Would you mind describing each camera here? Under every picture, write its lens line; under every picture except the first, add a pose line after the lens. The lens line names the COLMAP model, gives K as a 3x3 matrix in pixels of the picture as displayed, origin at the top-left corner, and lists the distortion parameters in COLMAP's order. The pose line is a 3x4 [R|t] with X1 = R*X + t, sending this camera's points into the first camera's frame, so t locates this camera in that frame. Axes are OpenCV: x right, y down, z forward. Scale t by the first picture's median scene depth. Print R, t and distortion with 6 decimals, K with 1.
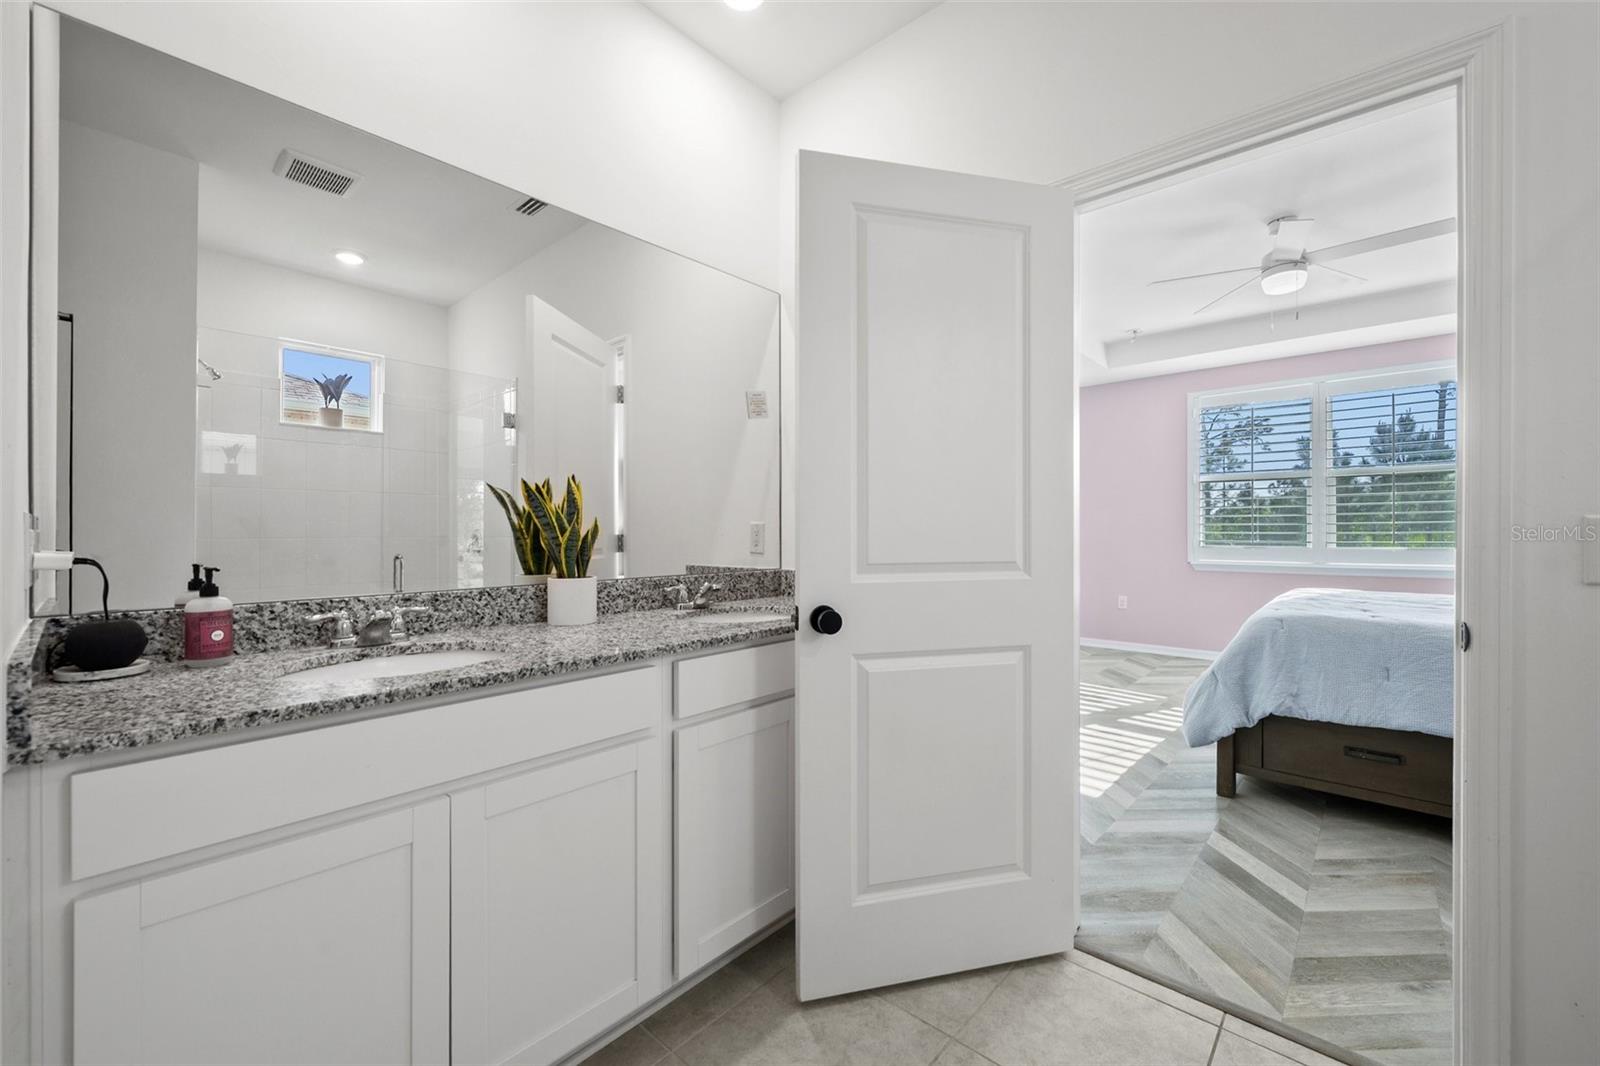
lens RADIAL K [[646.5, 0, 812.6], [0, 646.5, 529.4], [0, 0, 1]] dist [-0.006647, 0.000185]
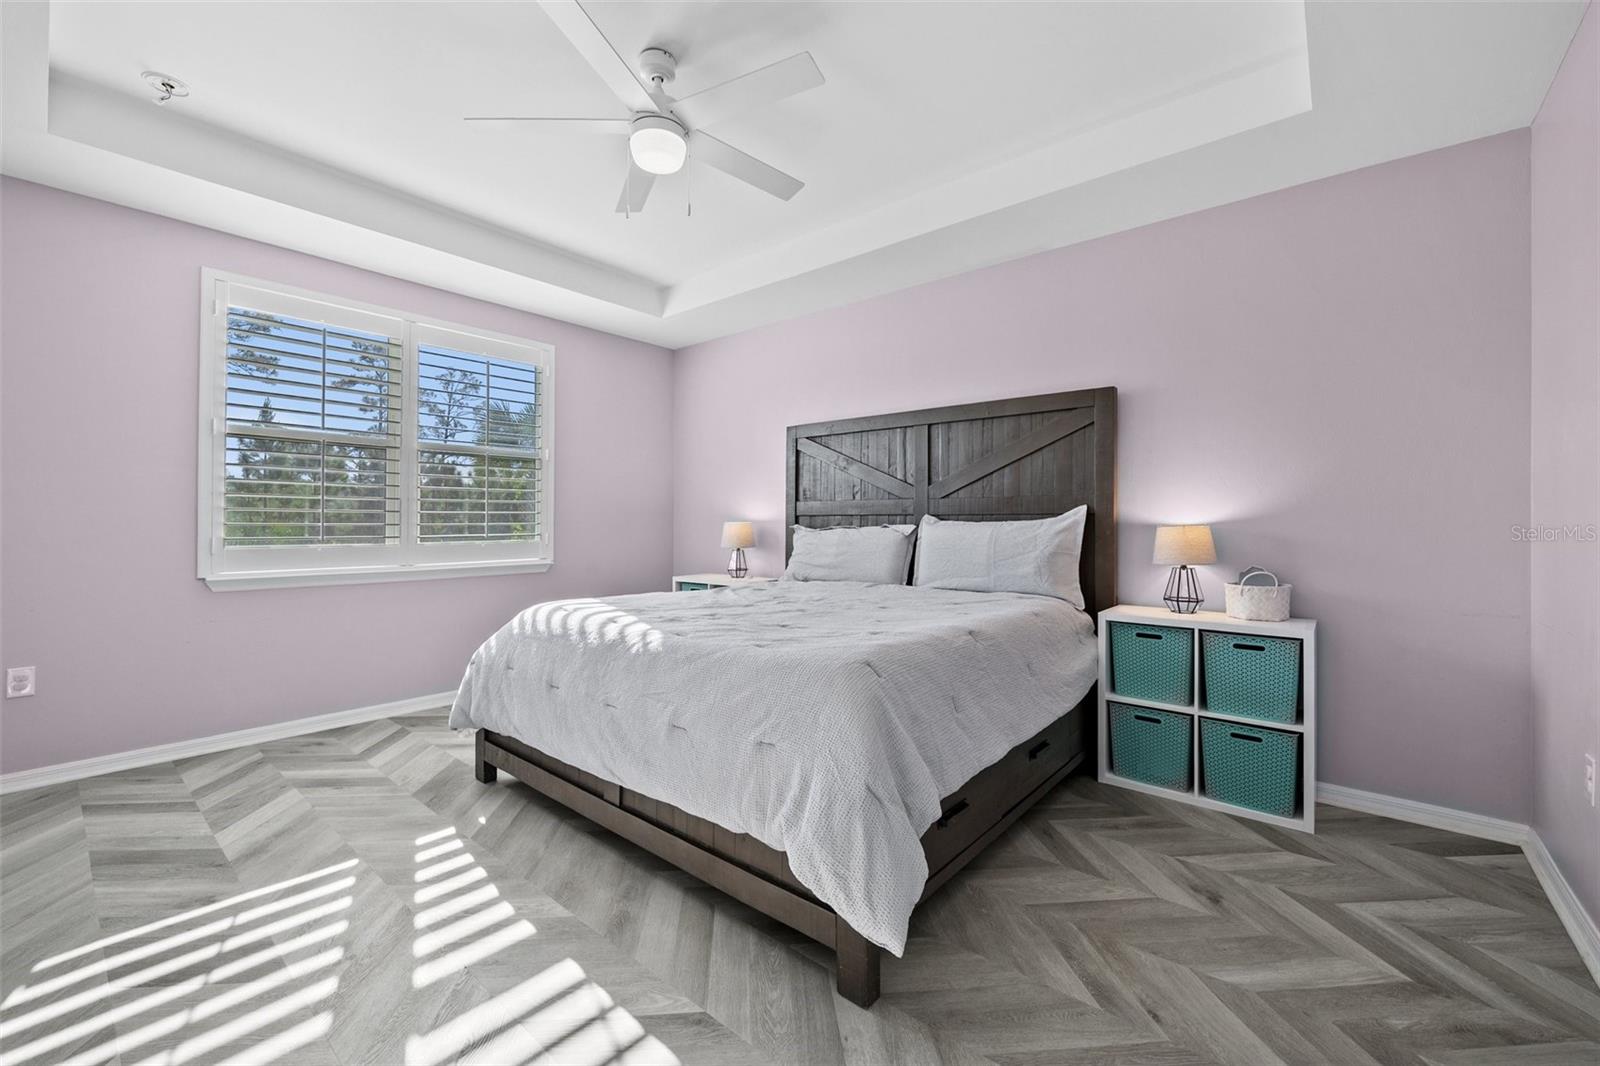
lens RADIAL K [[646.5, 0, 811.5], [0, 646.5, 520.8], [0, 0, 1]] dist [-0.006647, 0.000185]
pose [[-0.013115, 0.006995, 0.999890, 0.044878], [-0.011067, 0.999913, -0.007140, 0.001583], [-0.999853, -0.011159, -0.013036, 0.576886]]
